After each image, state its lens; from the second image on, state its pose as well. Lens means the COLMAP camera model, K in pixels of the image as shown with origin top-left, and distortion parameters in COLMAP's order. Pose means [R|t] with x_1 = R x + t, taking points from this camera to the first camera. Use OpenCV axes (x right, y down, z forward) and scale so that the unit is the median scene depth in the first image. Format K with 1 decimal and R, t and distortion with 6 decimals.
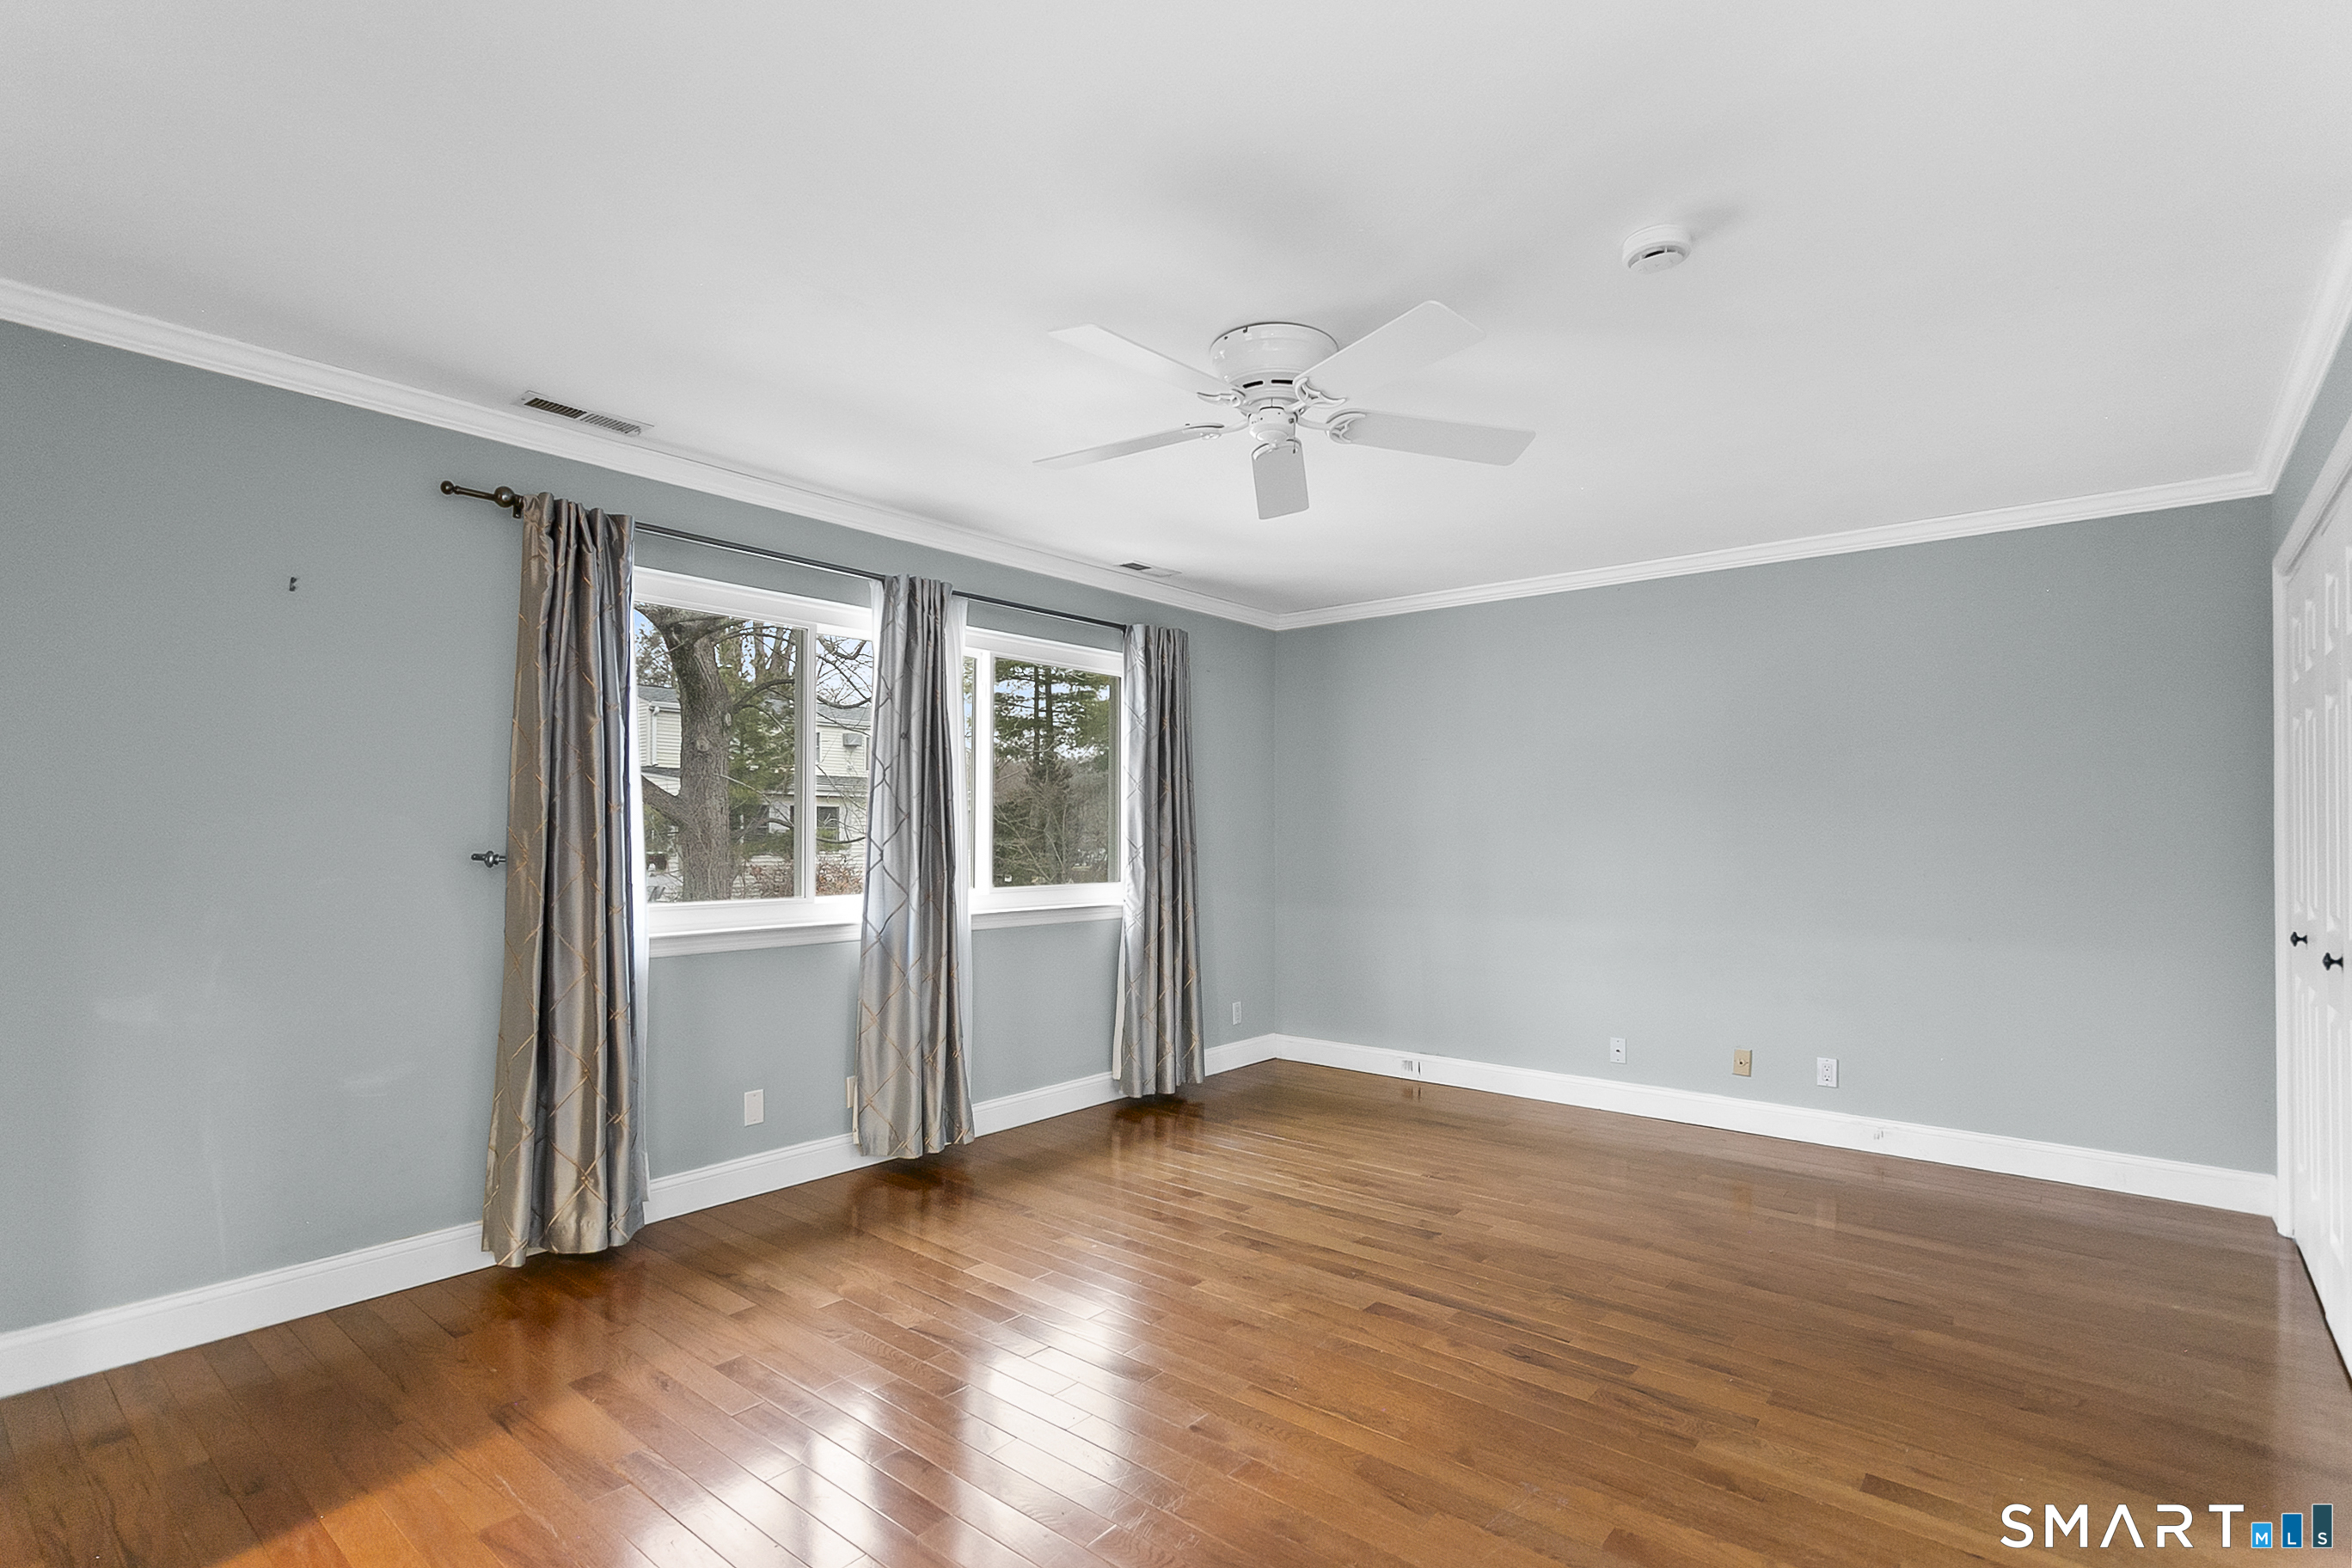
lens RADIAL K [[1126.5, 0, 1169.2], [0, 1126.5, 827.0], [0, 0, 1]] dist [0.005158, 0.000088]
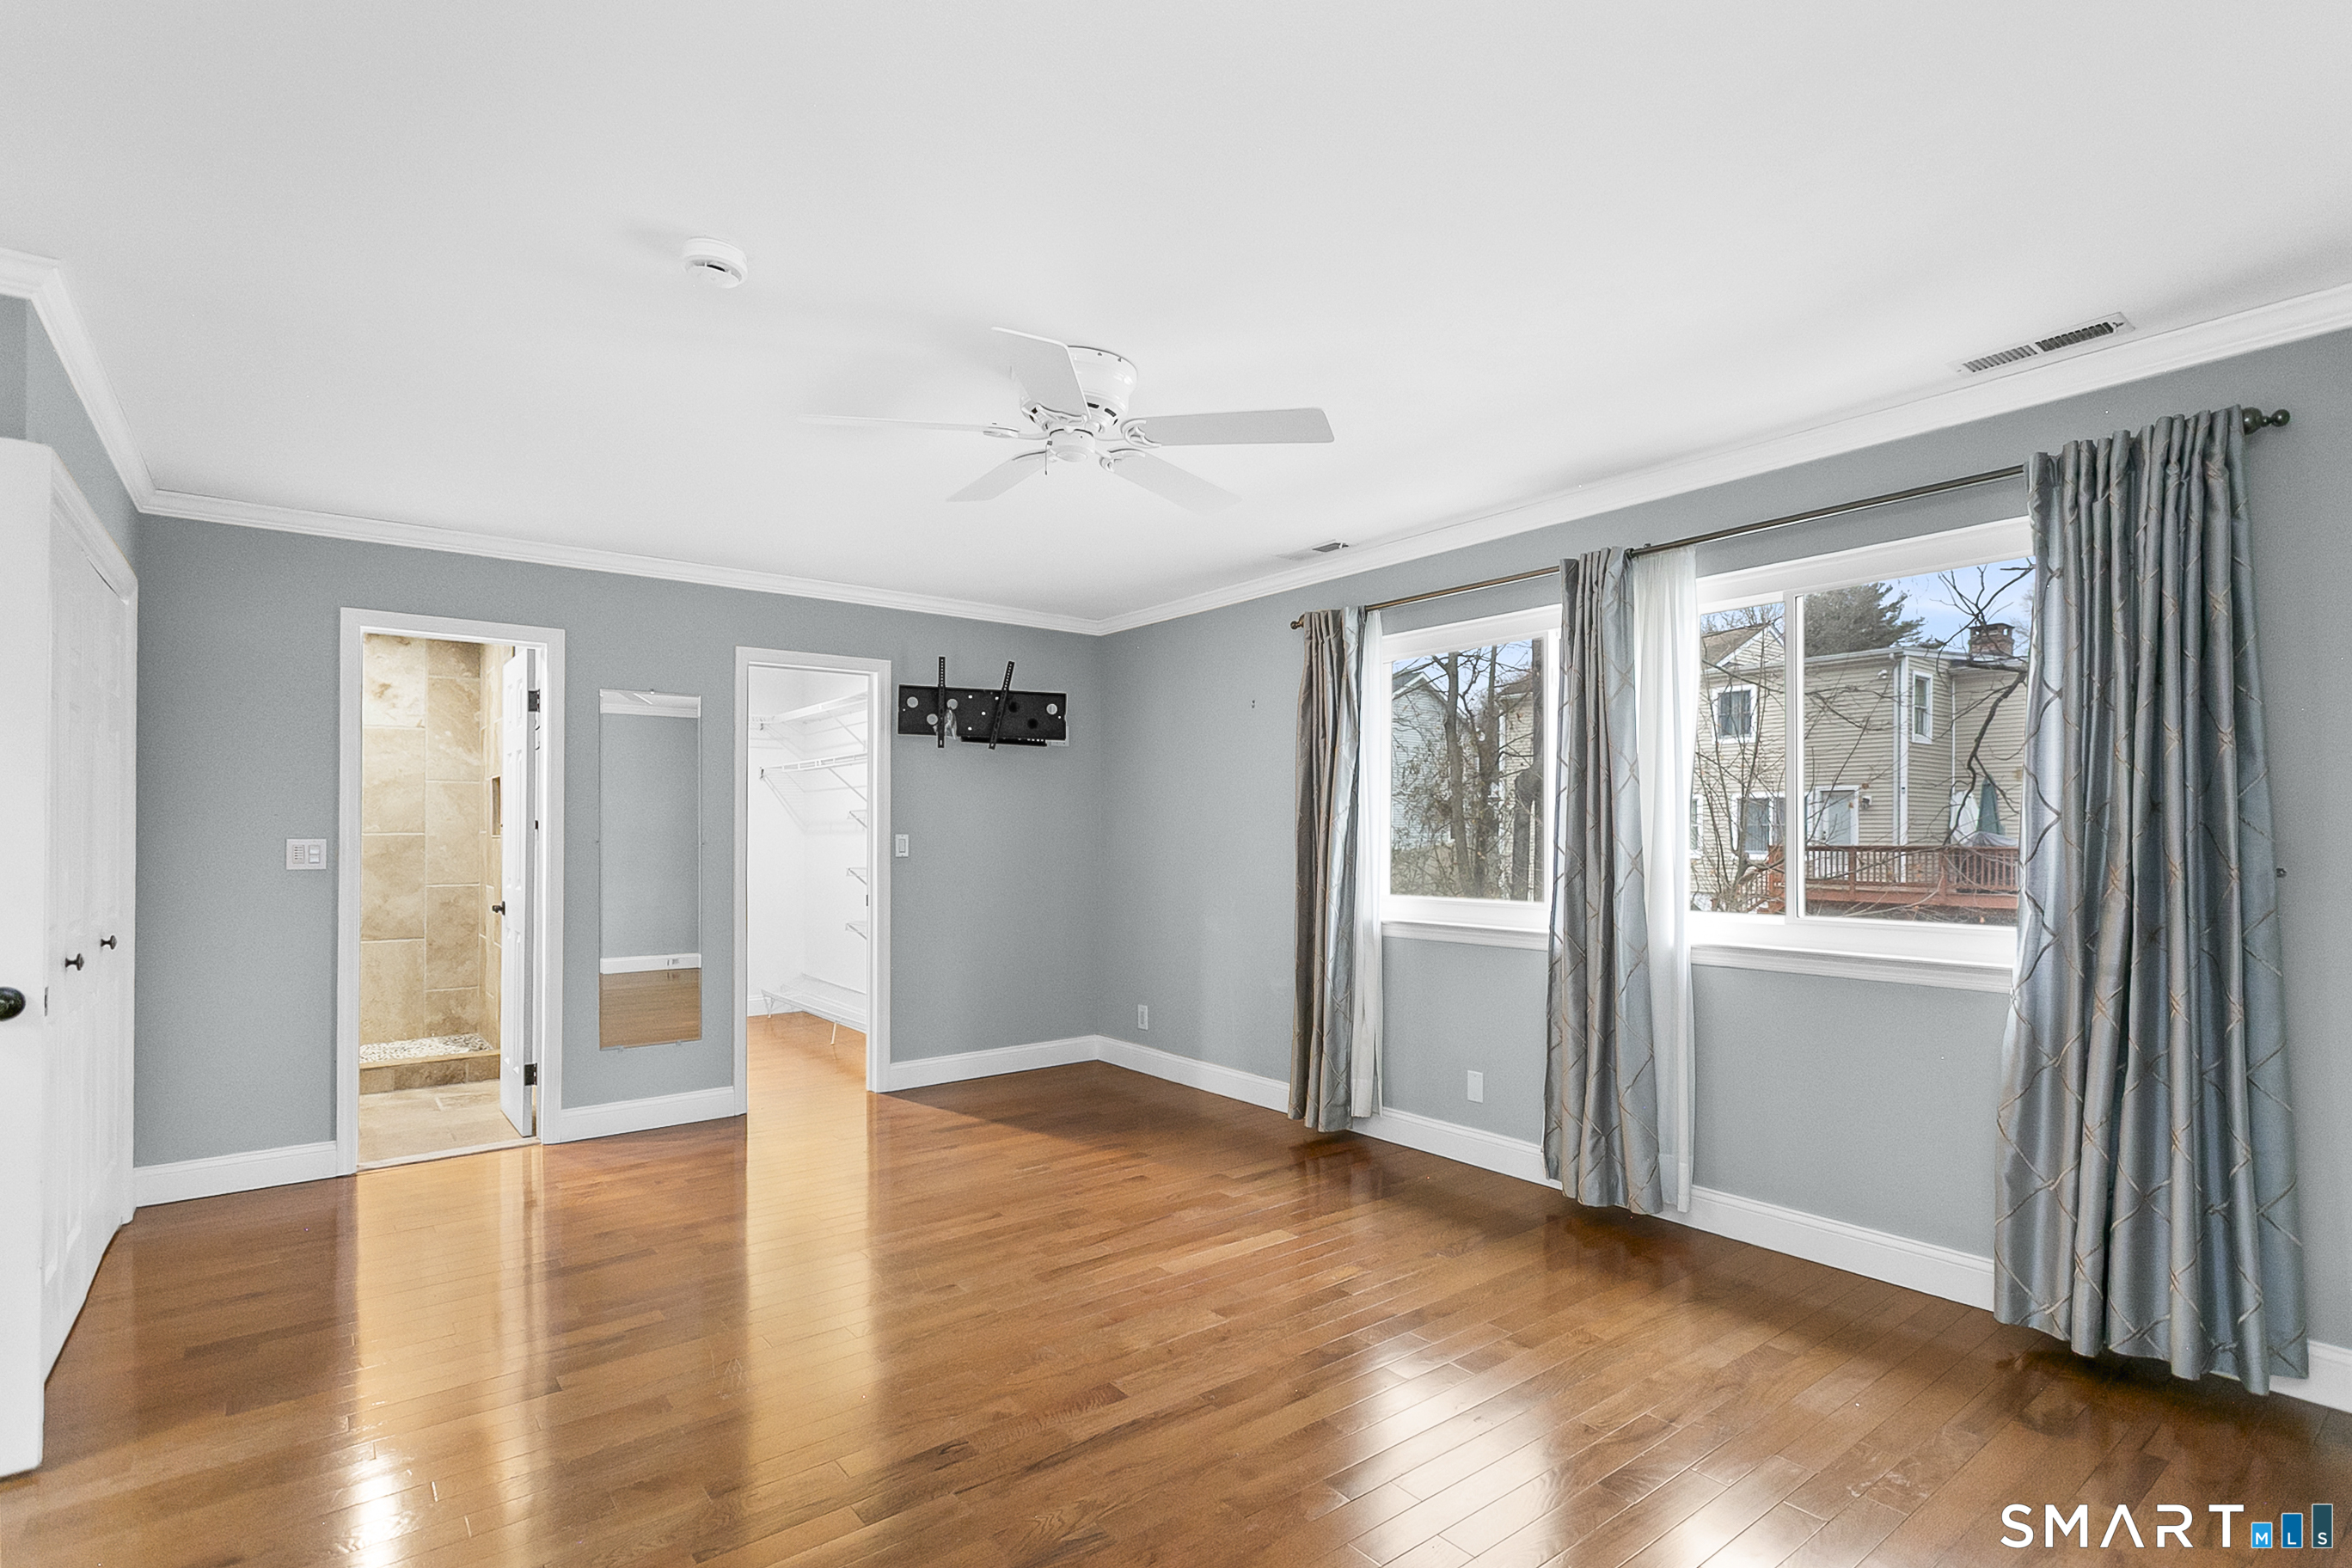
lens RADIAL K [[1126.5, 0, 1176.4], [0, 1126.5, 839.4], [0, 0, 1]] dist [0.005158, 0.000088]
pose [[-0.206271, -0.001725, -0.978493, 0.778791], [0.001008, 0.999998, -0.001976, 0.006610], [0.978494, -0.001394, -0.206269, 0.941776]]
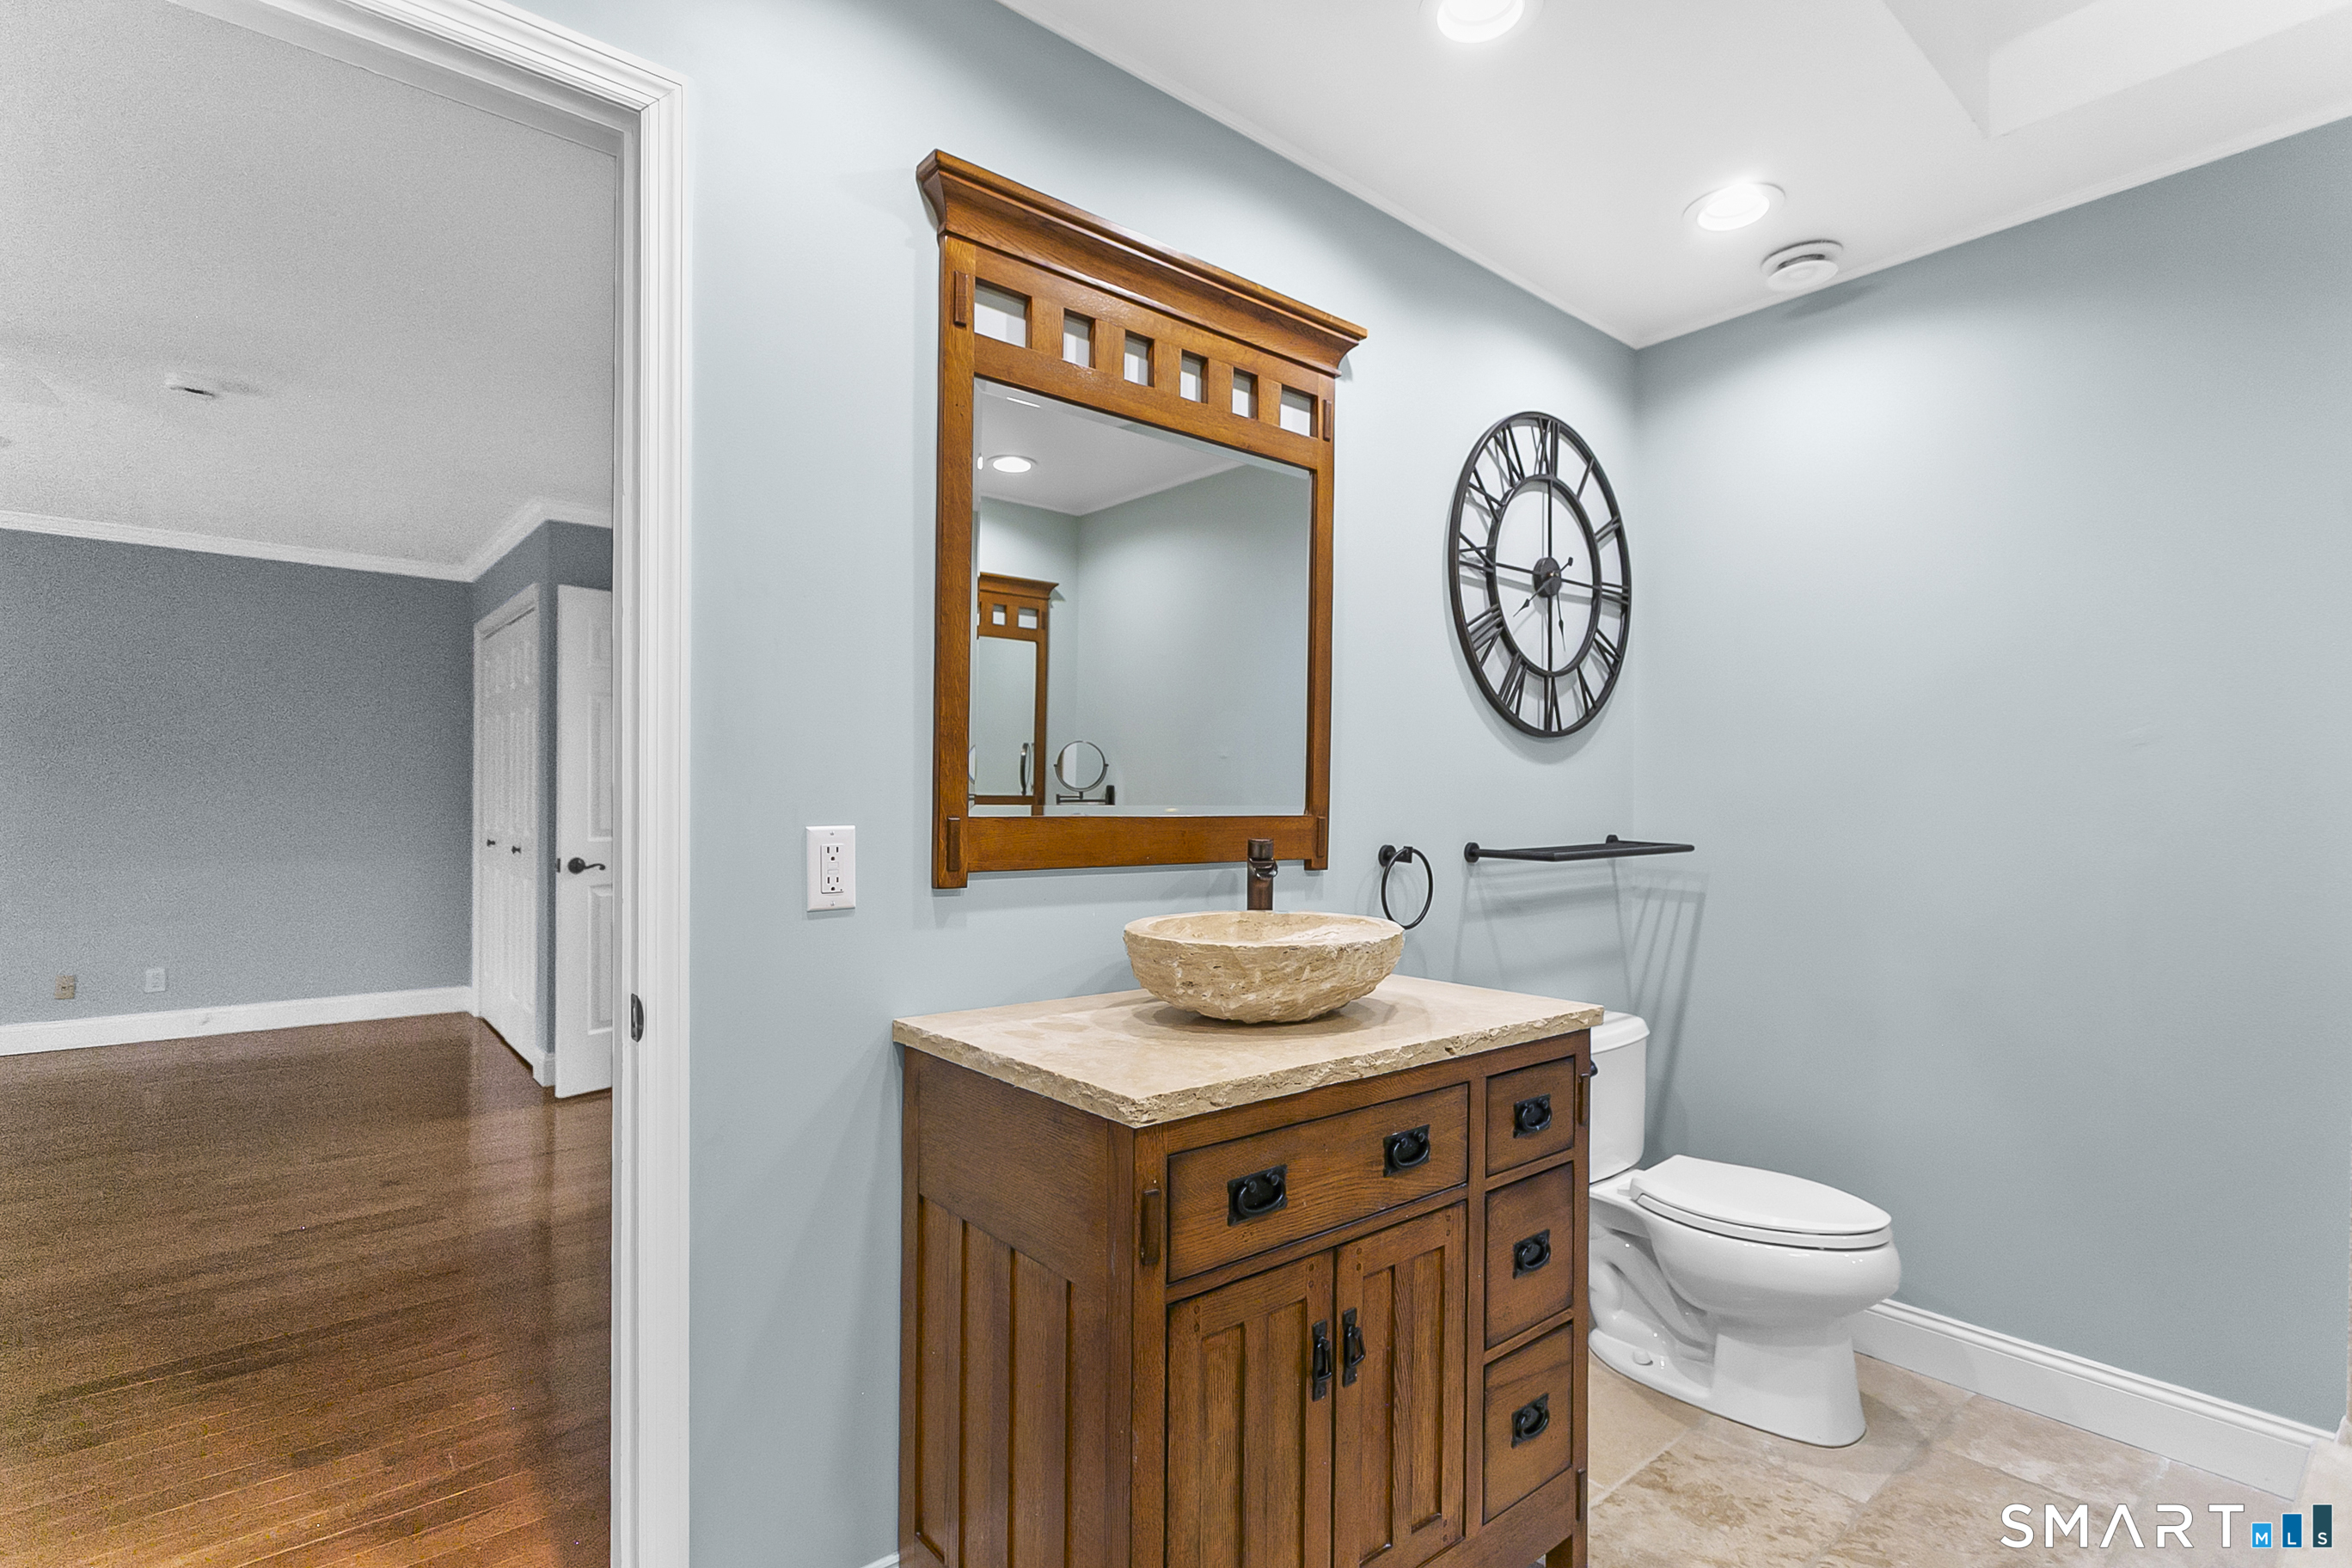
lens RADIAL K [[1126.5, 0, 1184.1], [0, 1126.5, 793.9], [0, 0, 1]] dist [0.005158, 0.000088]
pose [[0.169686, 0.004656, 0.985487, -0.444687], [-0.012718, 0.999916, -0.002535, 0.009683], [-0.985416, -0.012103, 0.169731, -0.294661]]
